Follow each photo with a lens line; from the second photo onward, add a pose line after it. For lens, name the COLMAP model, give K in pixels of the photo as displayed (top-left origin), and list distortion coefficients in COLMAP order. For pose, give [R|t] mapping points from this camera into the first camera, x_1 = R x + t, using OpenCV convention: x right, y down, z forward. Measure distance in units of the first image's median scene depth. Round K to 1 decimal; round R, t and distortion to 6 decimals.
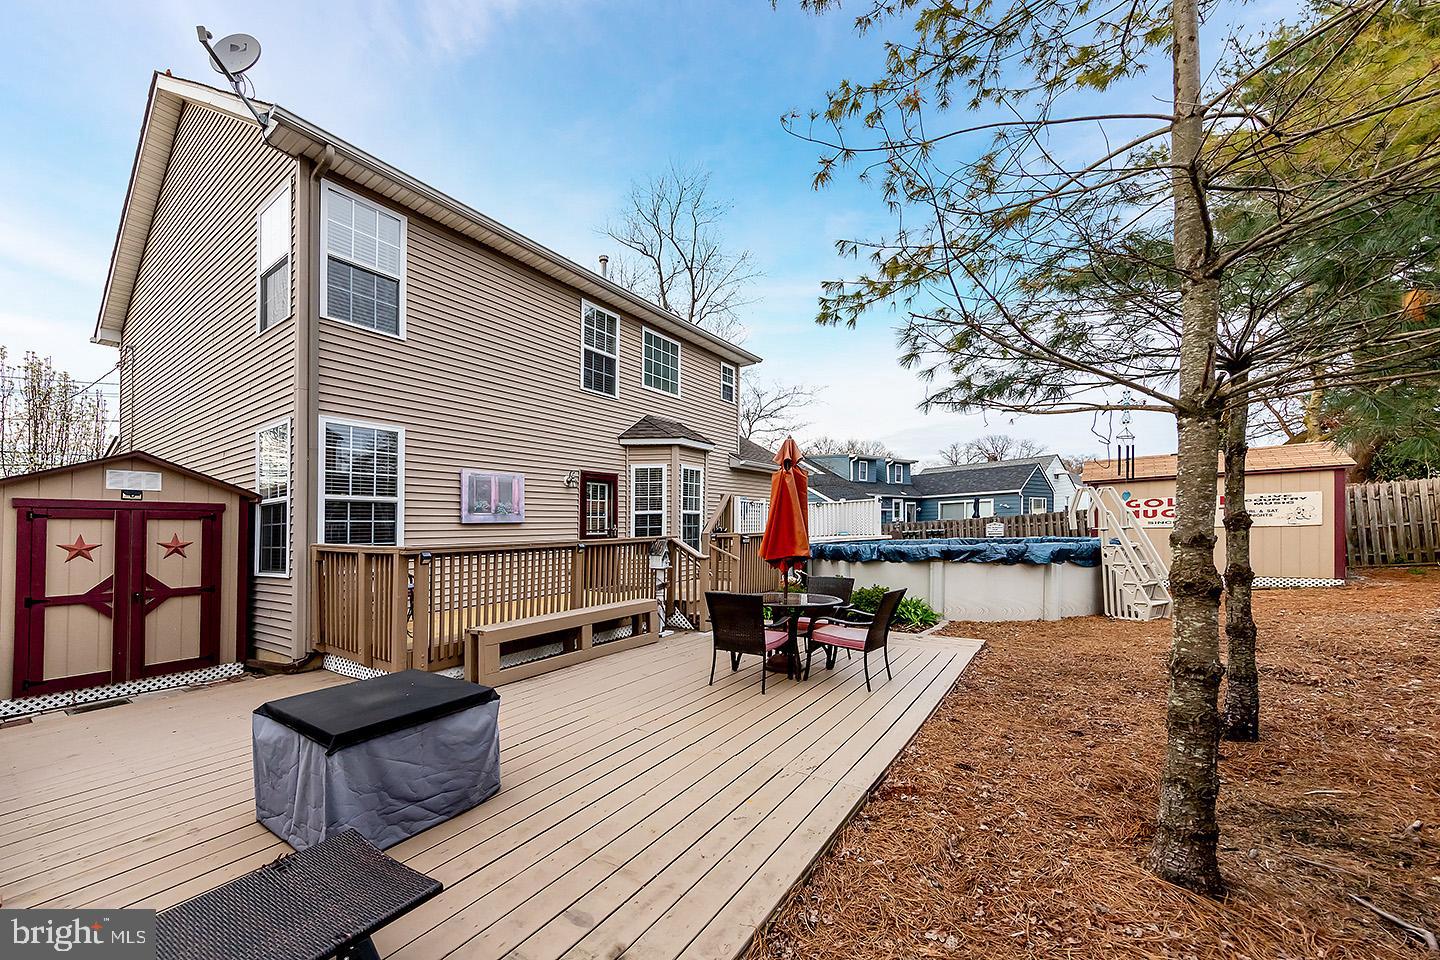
lens RADIAL K [[535.0, 0, 697.3], [0, 535.0, 526.3], [0, 0, 1]] dist [0.004154, -0.000263]
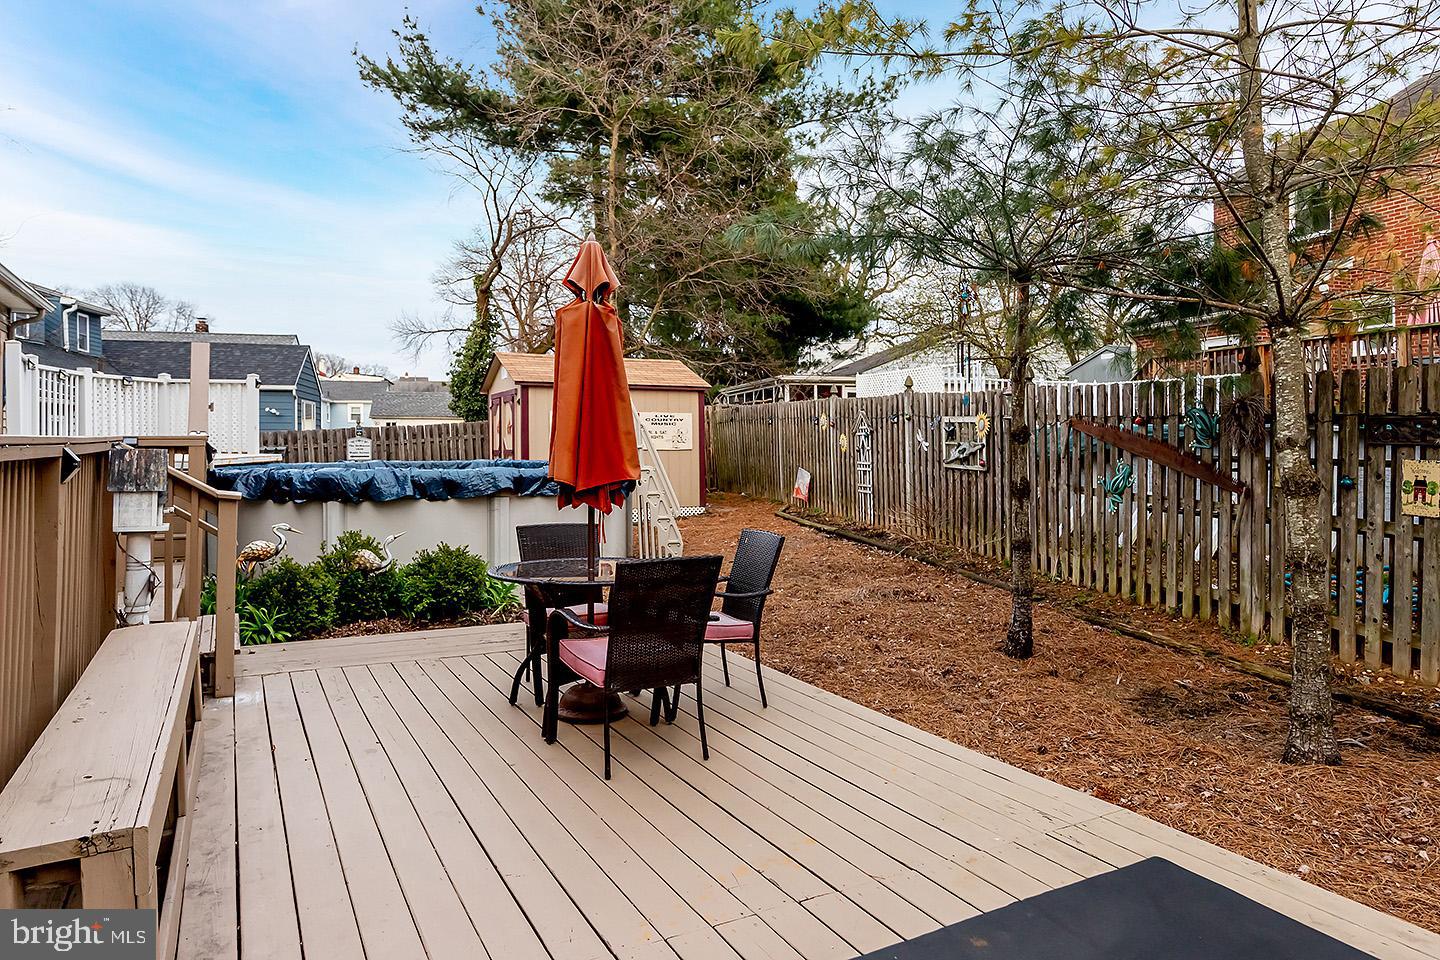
lens RADIAL K [[911.0, 0, 723.4], [0, 911.0, 478.5], [0, 0, 1]] dist [0.011401, 0.001307]
pose [[0.449368, -0.011849, 0.893268, -0.311177], [-0.015934, 0.999647, 0.021276, 0.019386], [-0.893205, -0.023794, 0.449021, 0.310401]]
